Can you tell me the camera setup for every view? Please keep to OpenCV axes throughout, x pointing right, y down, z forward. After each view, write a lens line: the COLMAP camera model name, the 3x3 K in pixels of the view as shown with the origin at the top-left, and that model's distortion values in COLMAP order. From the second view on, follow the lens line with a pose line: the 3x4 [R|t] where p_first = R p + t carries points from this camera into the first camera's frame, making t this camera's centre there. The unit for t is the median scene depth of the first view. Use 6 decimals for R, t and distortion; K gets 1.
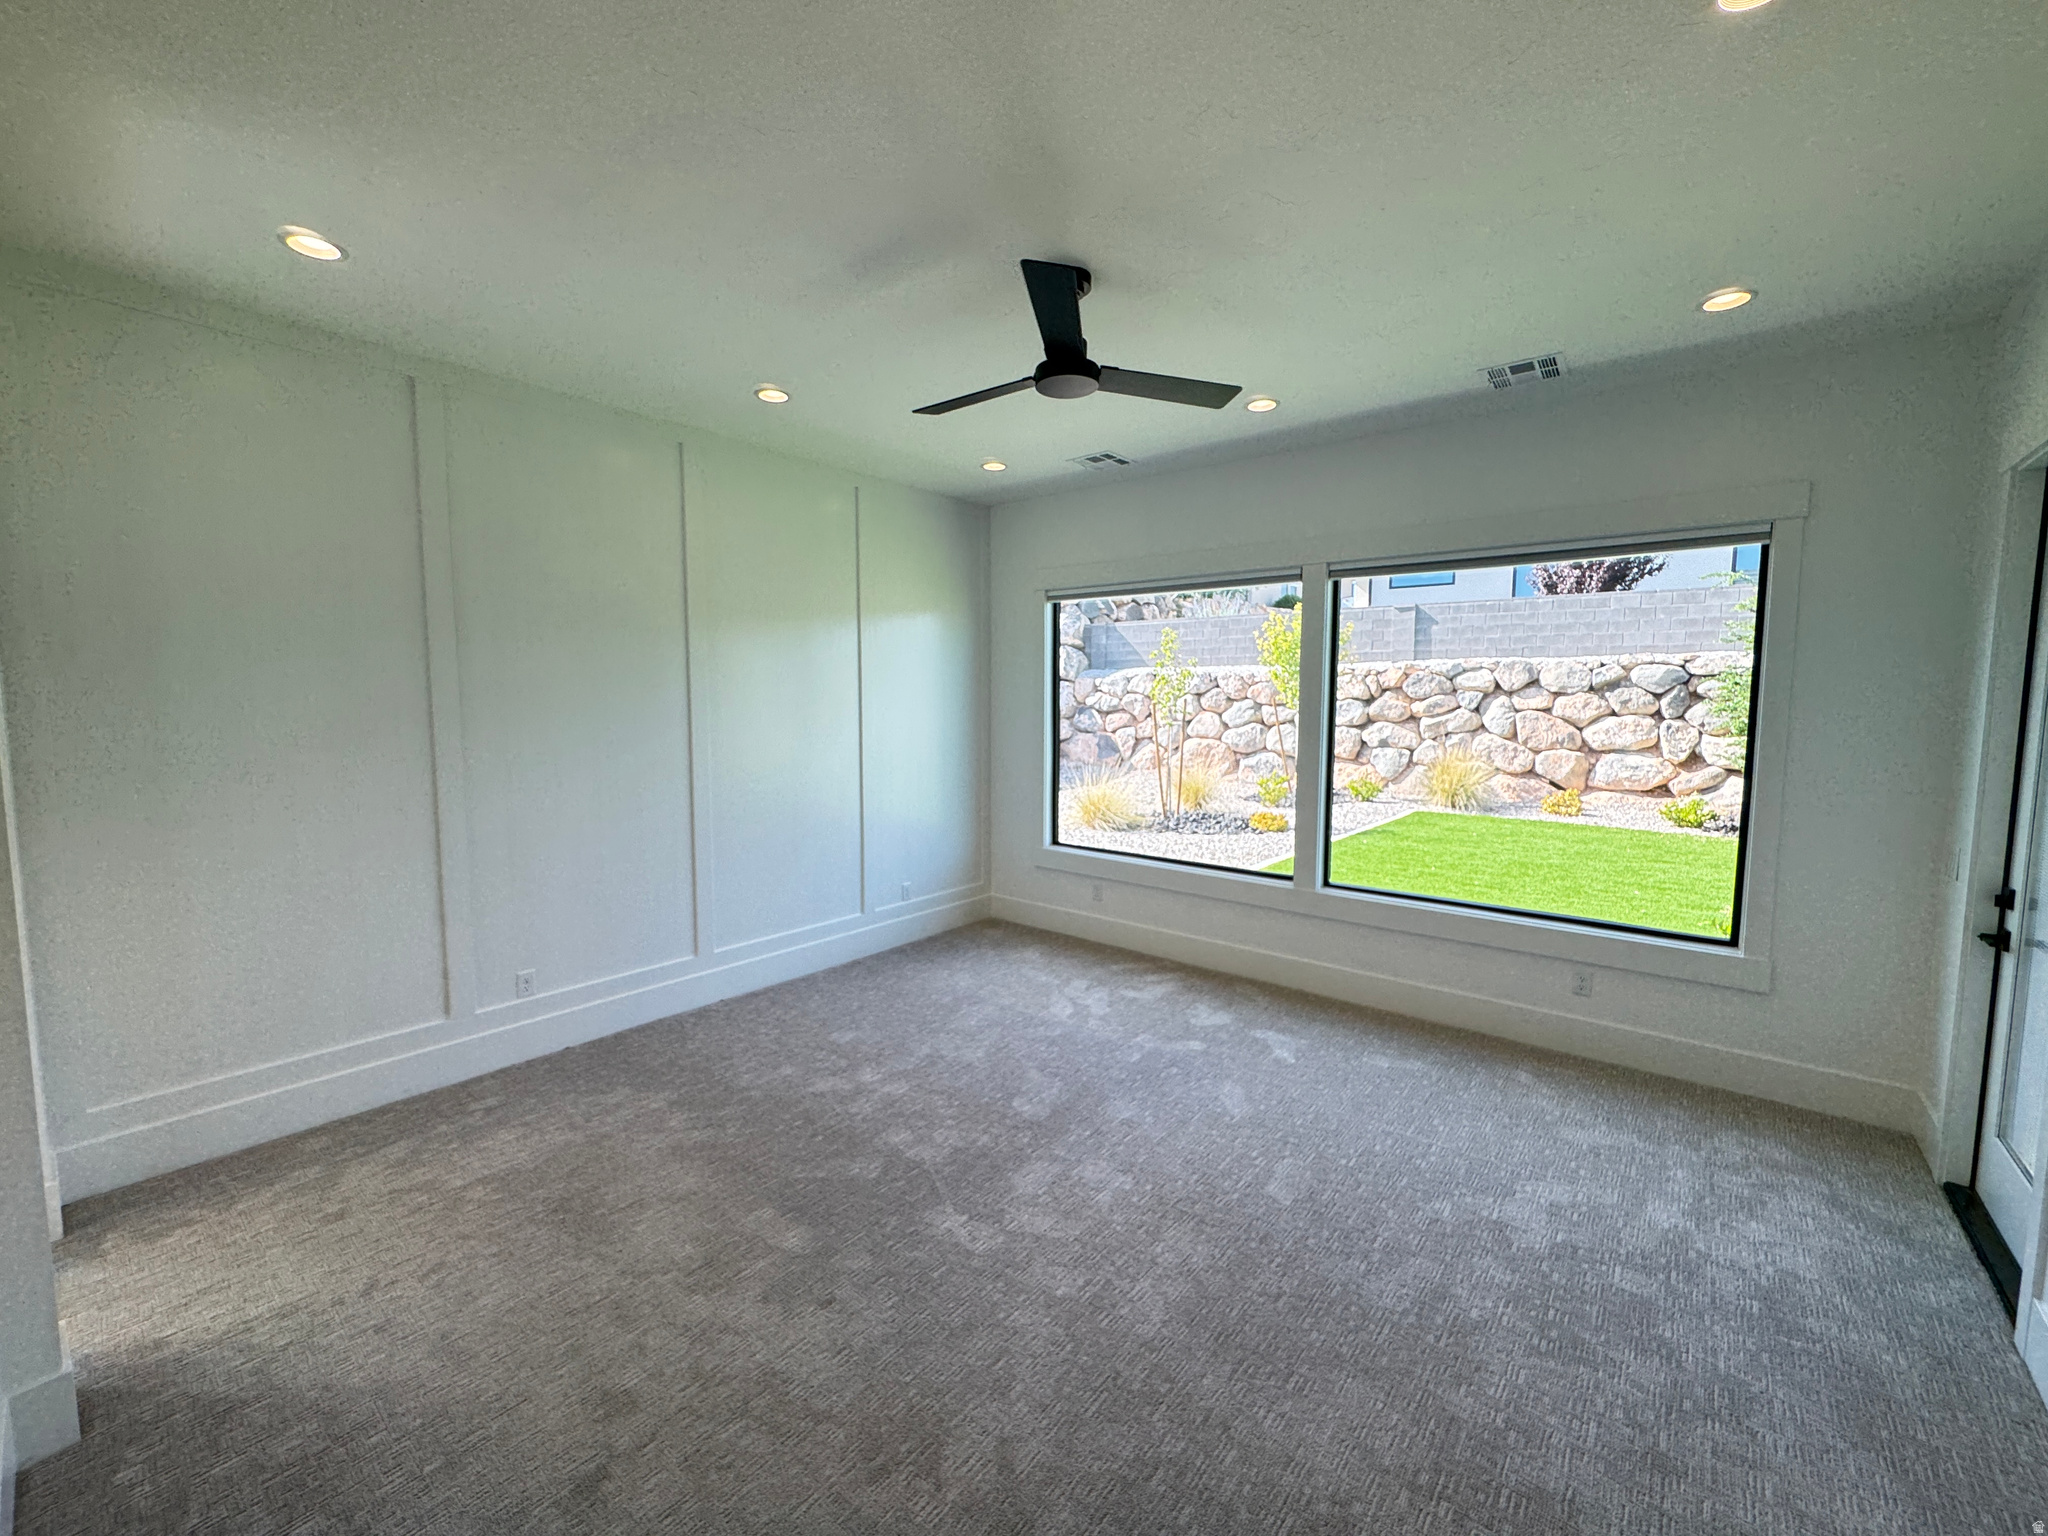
lens RADIAL K [[817.6, 0, 1031.9], [0, 817.6, 774.2], [0, 0, 1]] dist [-0.001890, -0.000005]
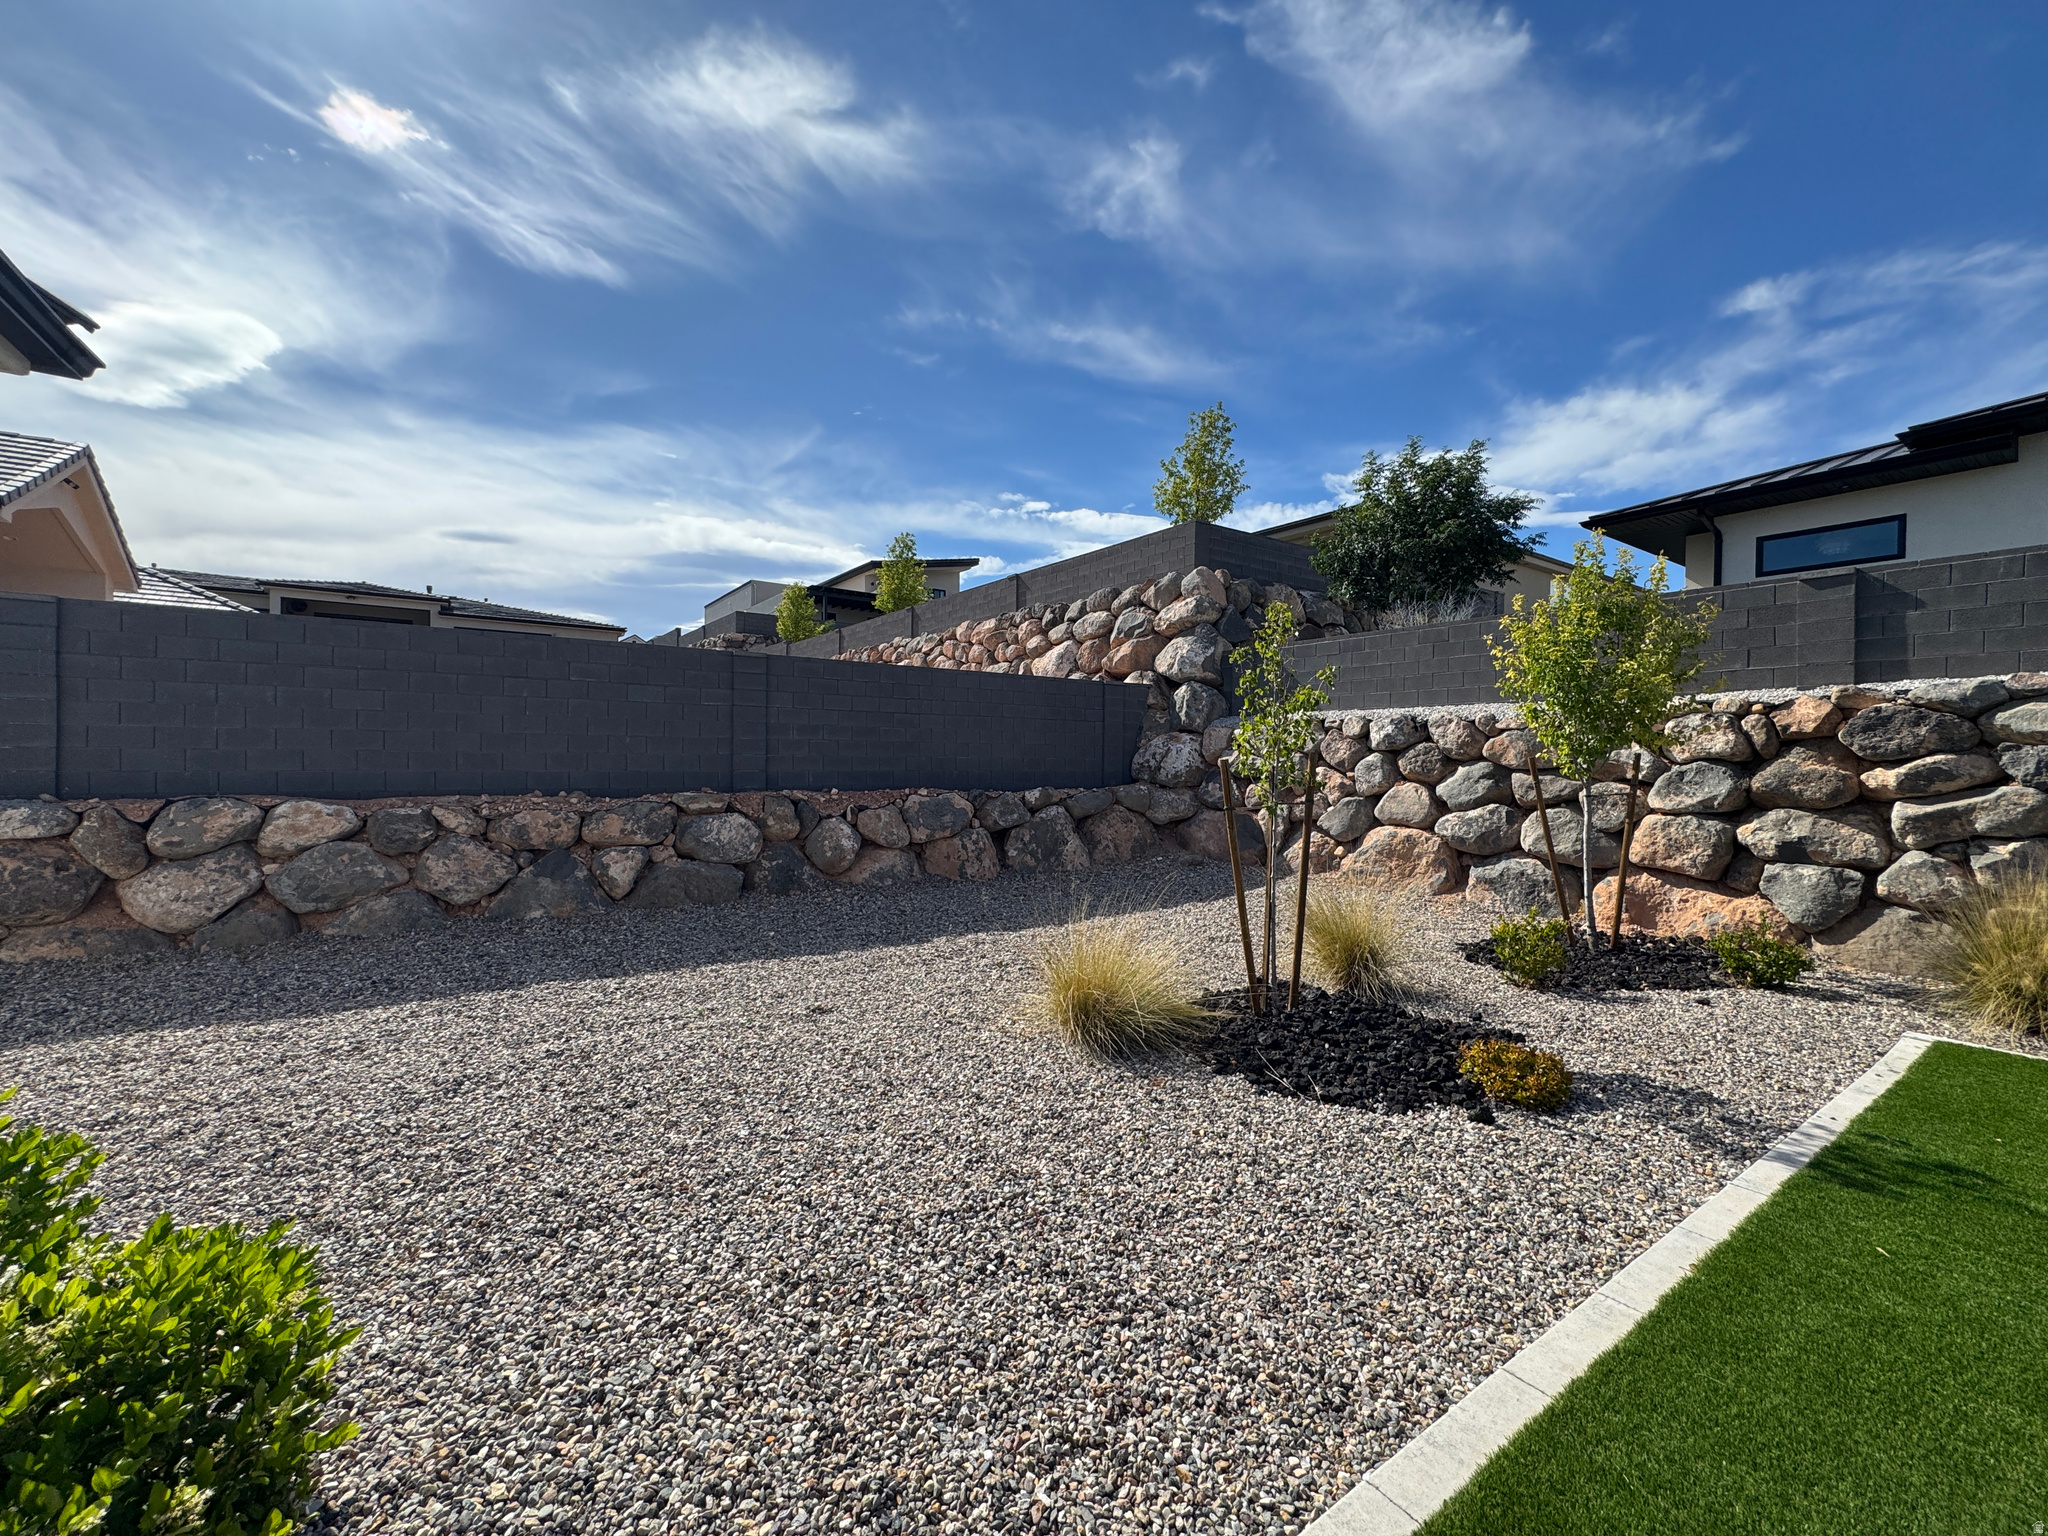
lens RADIAL K [[817.6, 0, 1018.1], [0, 817.6, 761.5], [0, 0, 1]] dist [-0.001890, -0.000005]
pose [[0.954461, 0.009907, -0.298170, 0.129357], [-0.038034, 0.995334, -0.088678, -0.029050], [0.295900, 0.095981, 0.950384, 0.376547]]
